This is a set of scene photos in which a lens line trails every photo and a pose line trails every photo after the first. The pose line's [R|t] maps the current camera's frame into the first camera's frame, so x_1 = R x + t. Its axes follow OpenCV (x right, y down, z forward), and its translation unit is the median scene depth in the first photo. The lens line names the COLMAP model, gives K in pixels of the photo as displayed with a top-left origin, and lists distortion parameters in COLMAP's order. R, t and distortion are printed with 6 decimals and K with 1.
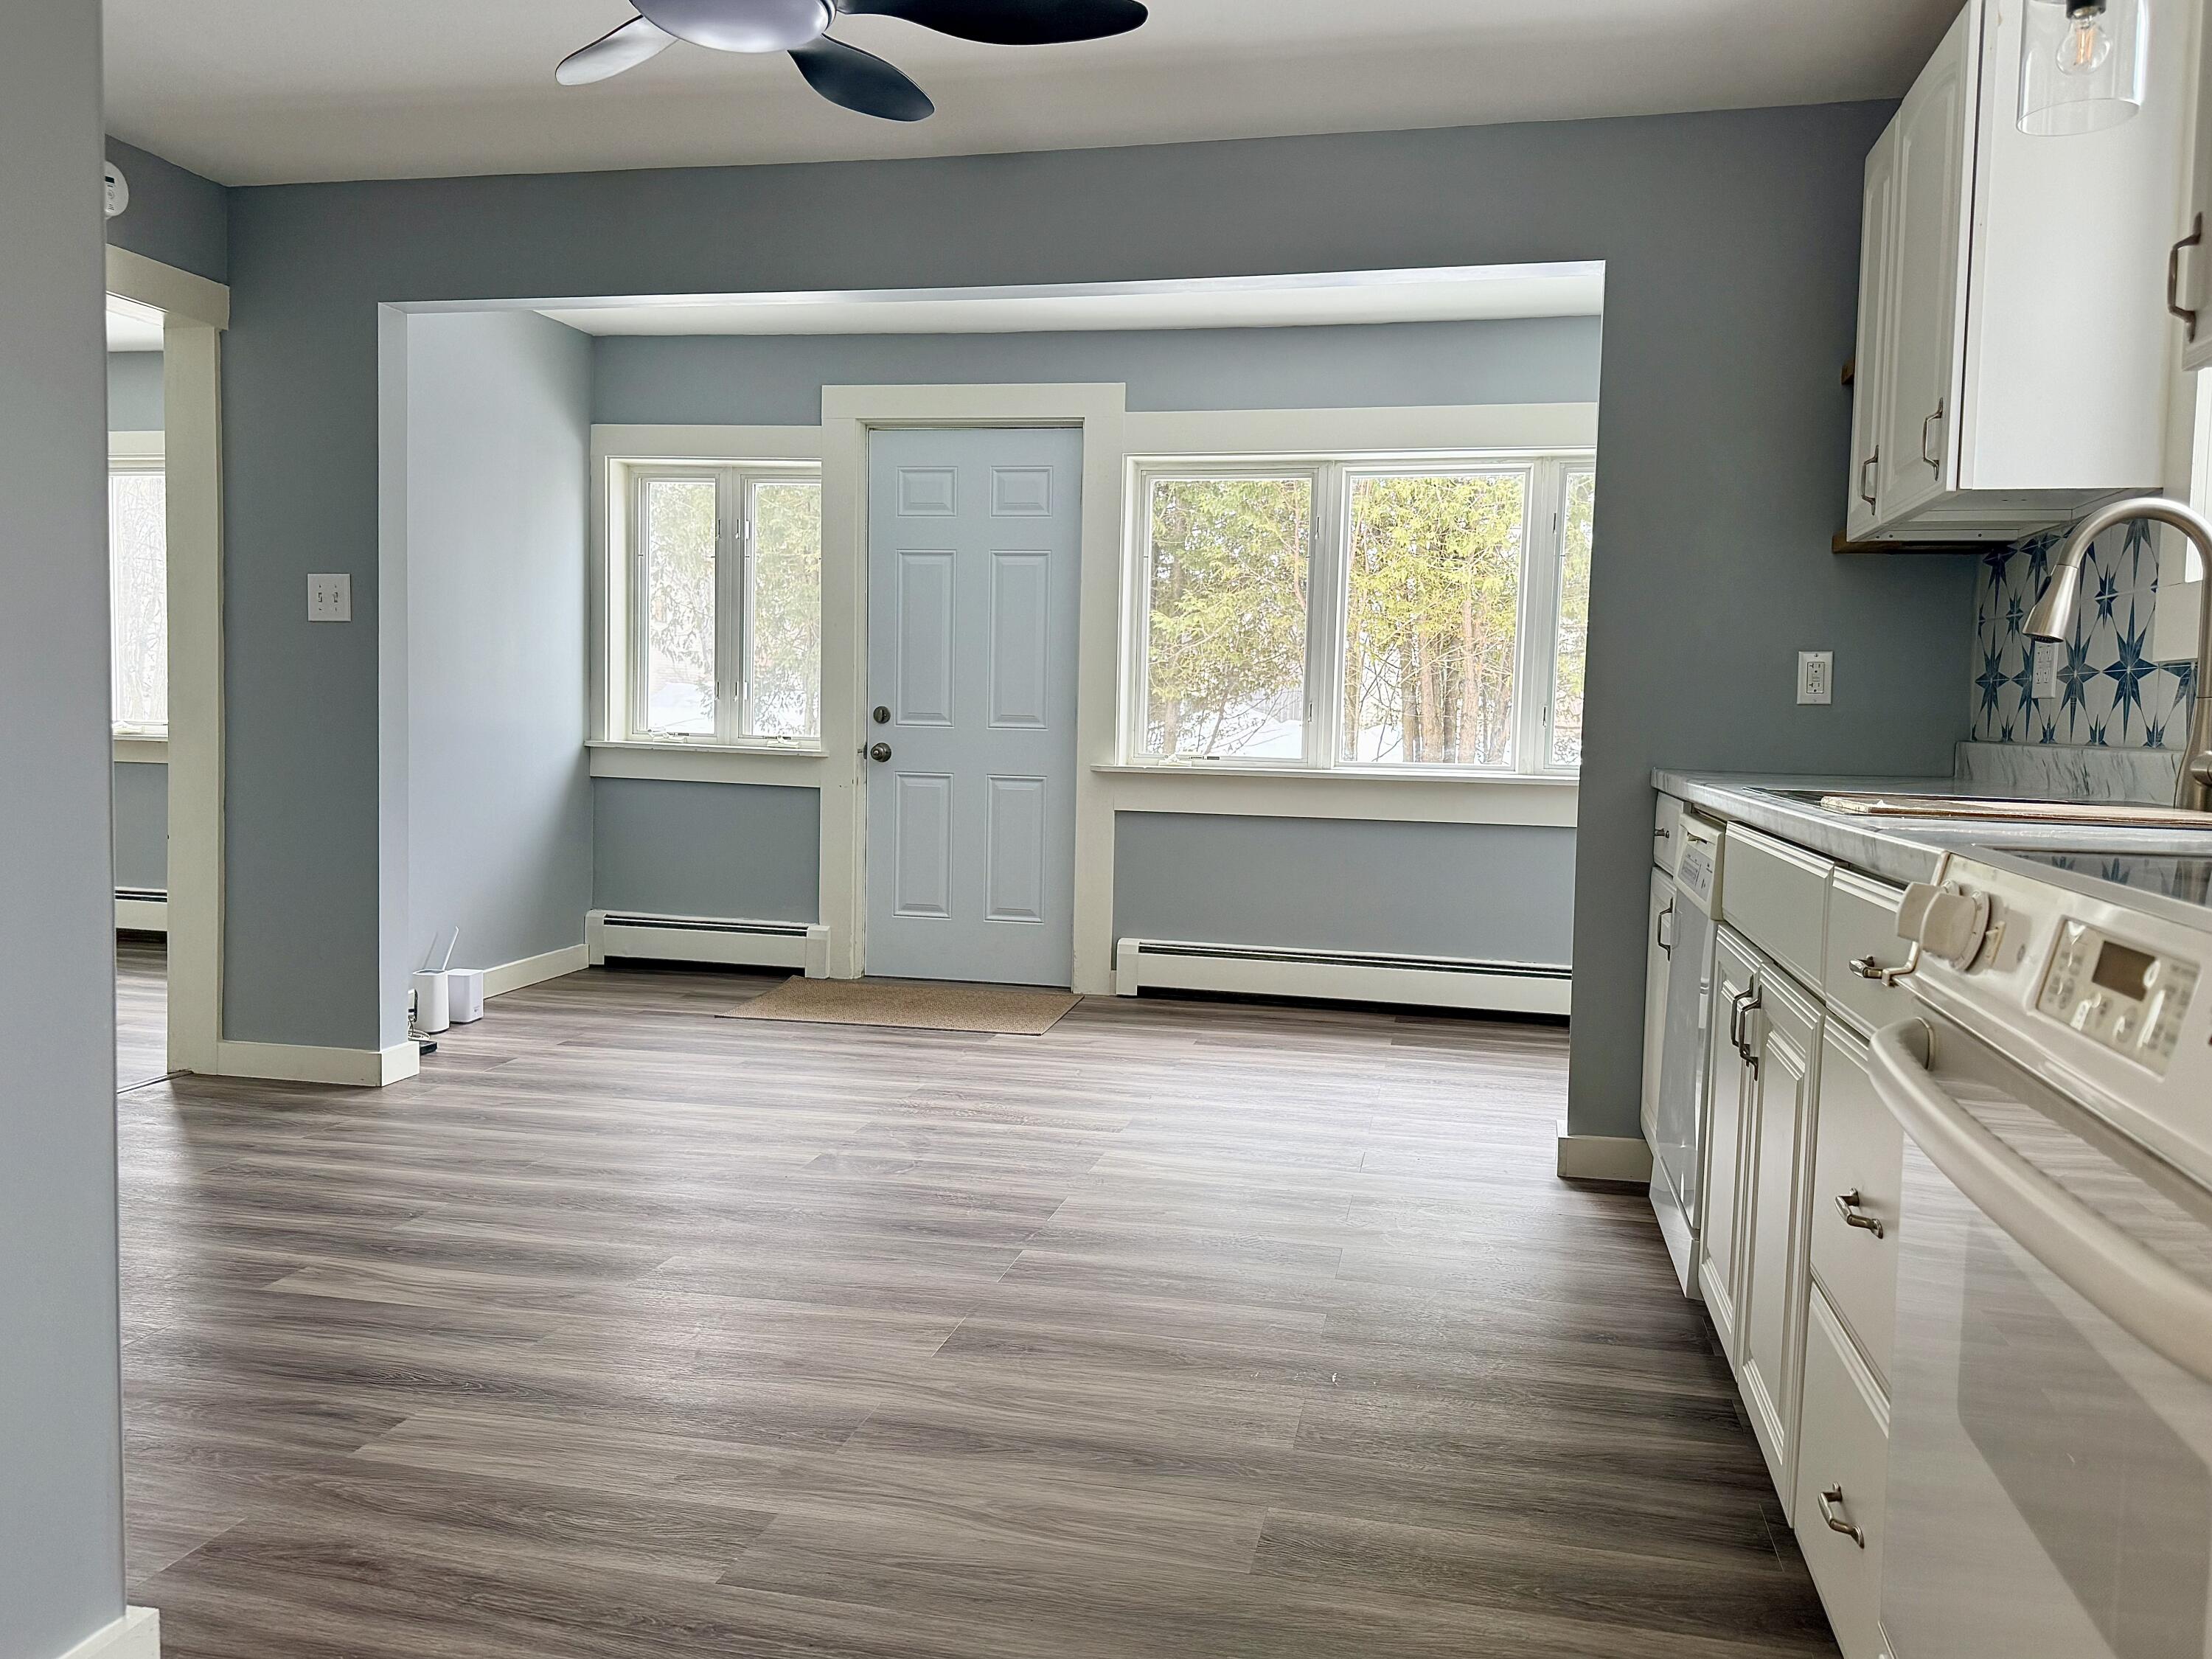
lens RADIAL K [[1644.8, 0, 1115.9], [0, 1644.8, 829.0], [0, 0, 1]] dist [0.071791, -0.093902]
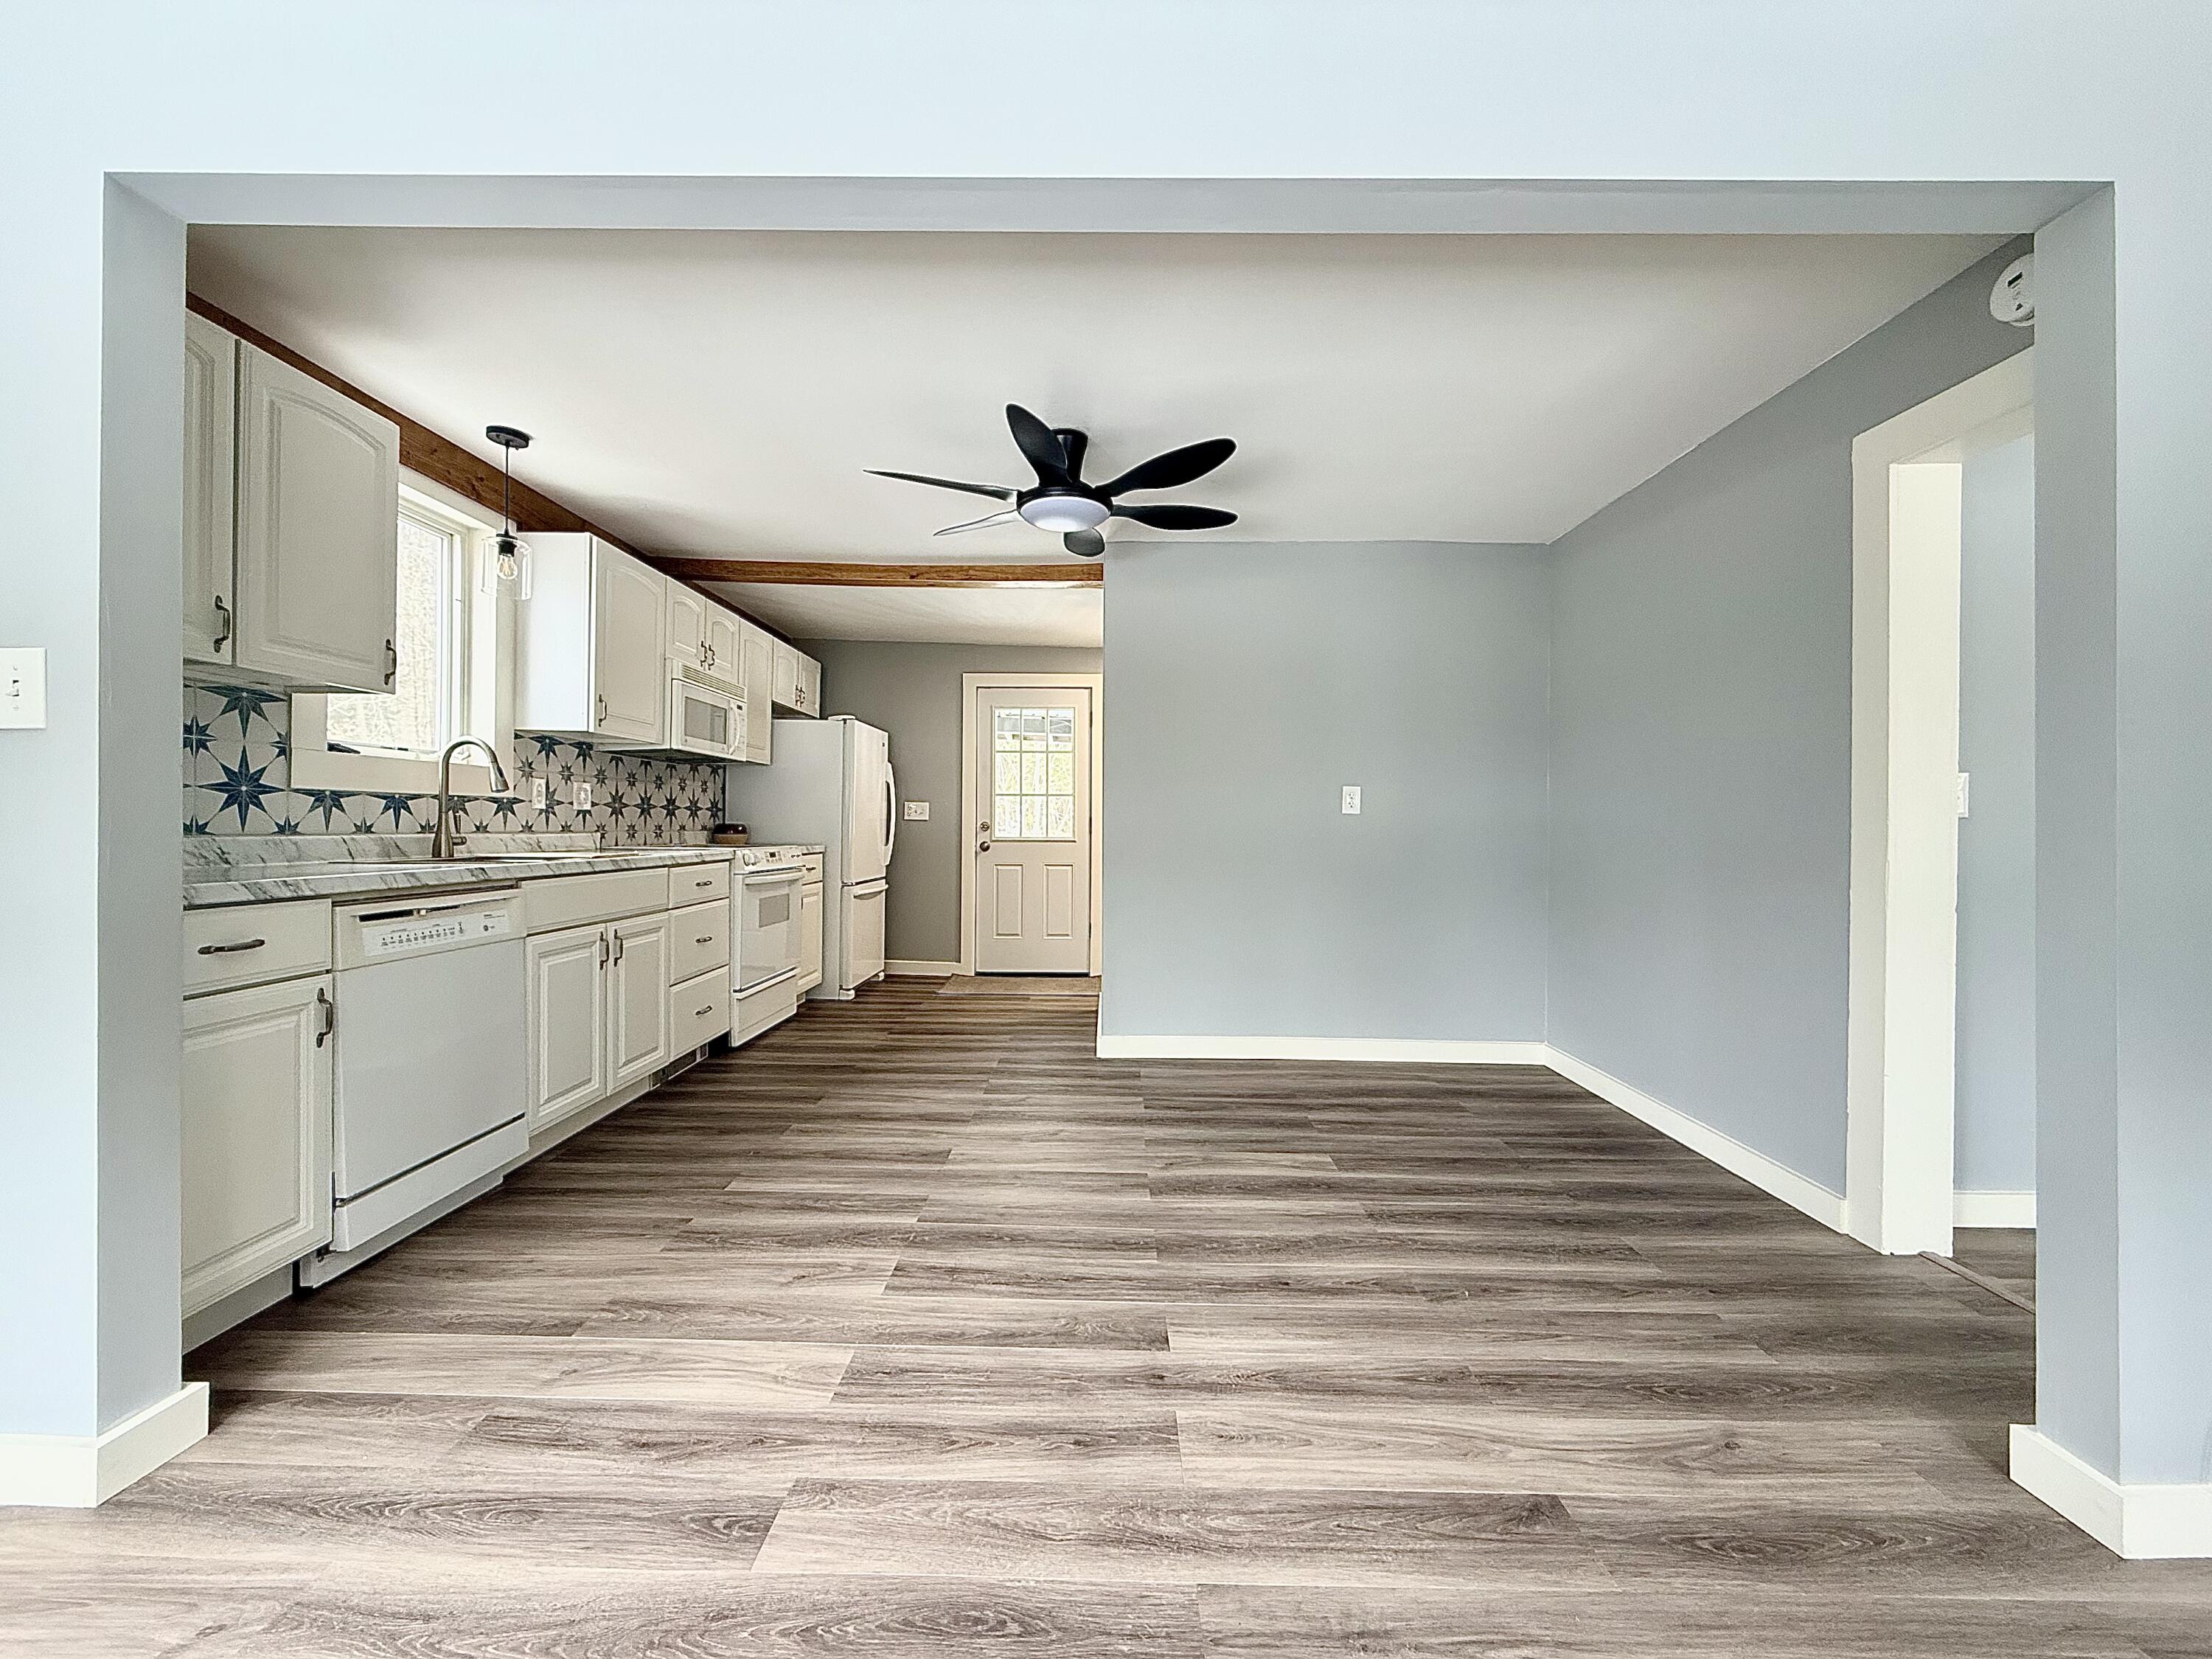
lens RADIAL K [[878.7, 0, 1100.7], [0, 878.7, 825.3], [0, 0, 1]] dist [-0.002535, 0.000882]
pose [[-0.979108, -0.032746, -0.200686, -0.043729], [-0.046043, 0.997016, 0.061954, -0.116240], [0.198058, 0.069900, -0.977695, 1.548280]]
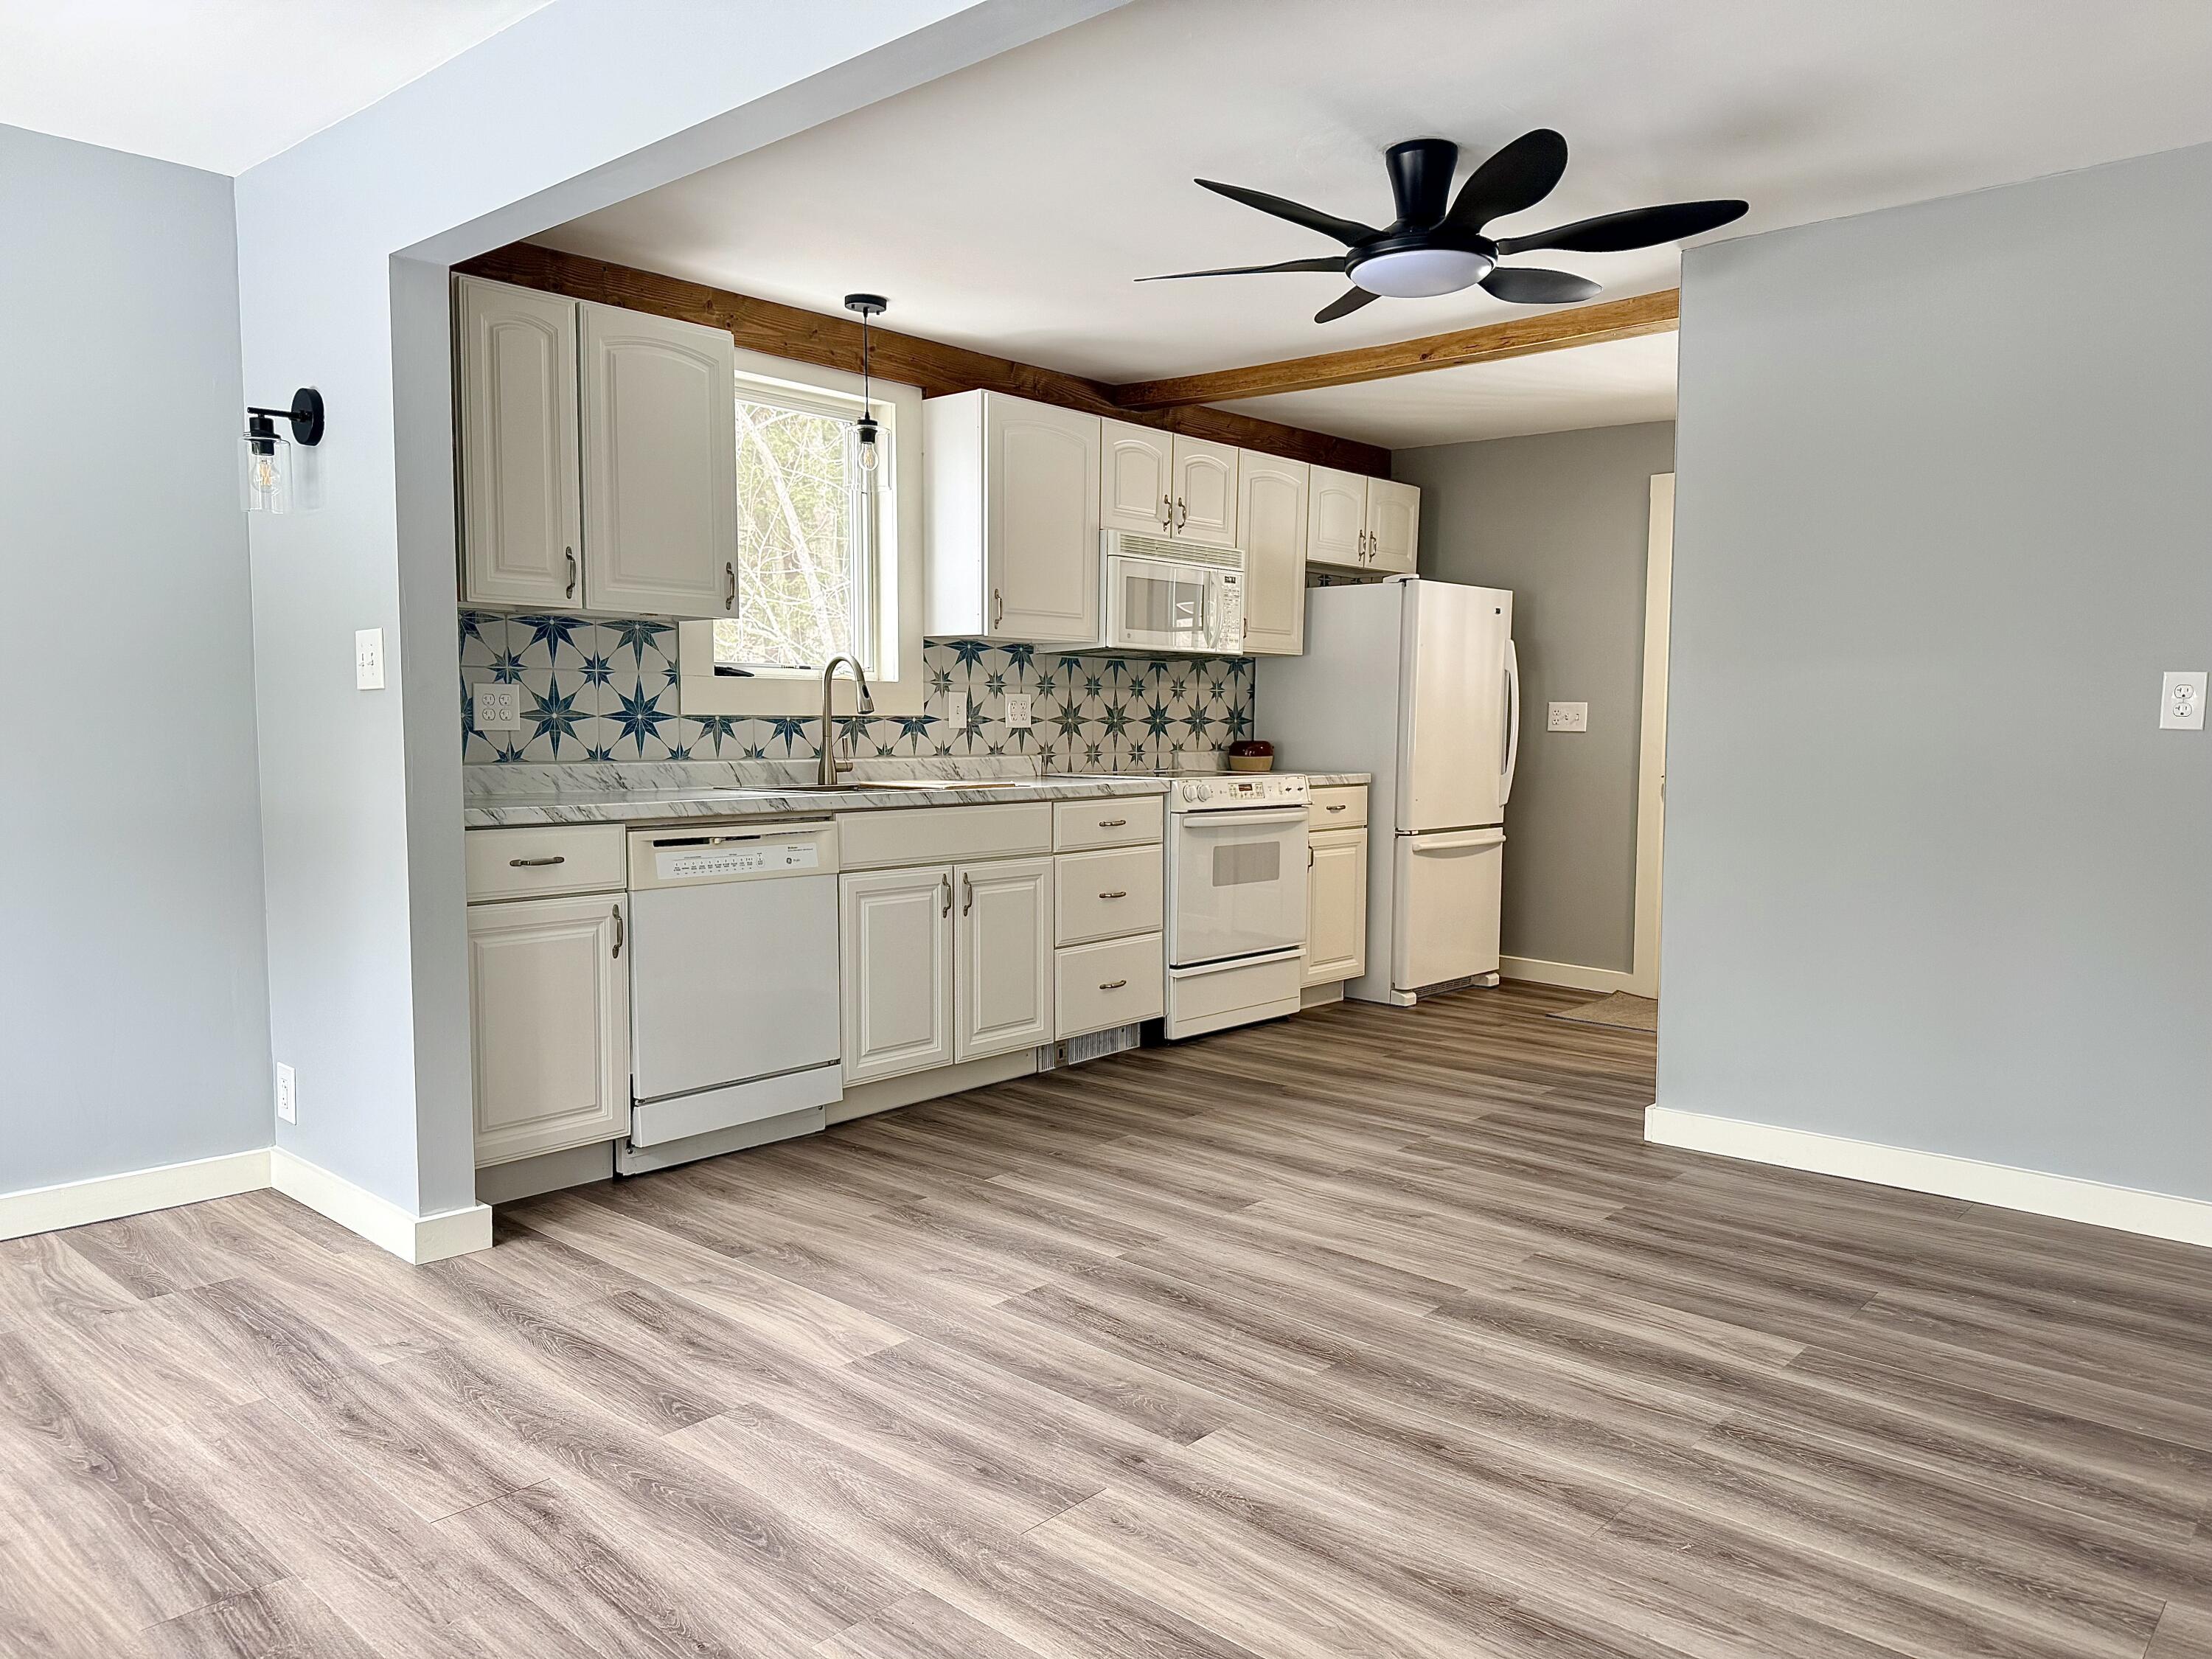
lens RADIAL K [[1547.8, 0, 1112.1], [0, 1547.8, 837.8], [0, 0, 1]] dist [0.081197, -0.106976]
pose [[-0.869099, -0.065792, 0.490242, -0.489808], [0.008723, 0.988922, 0.148180, -0.158939], [-0.494561, 0.133060, -0.858898, 1.665902]]
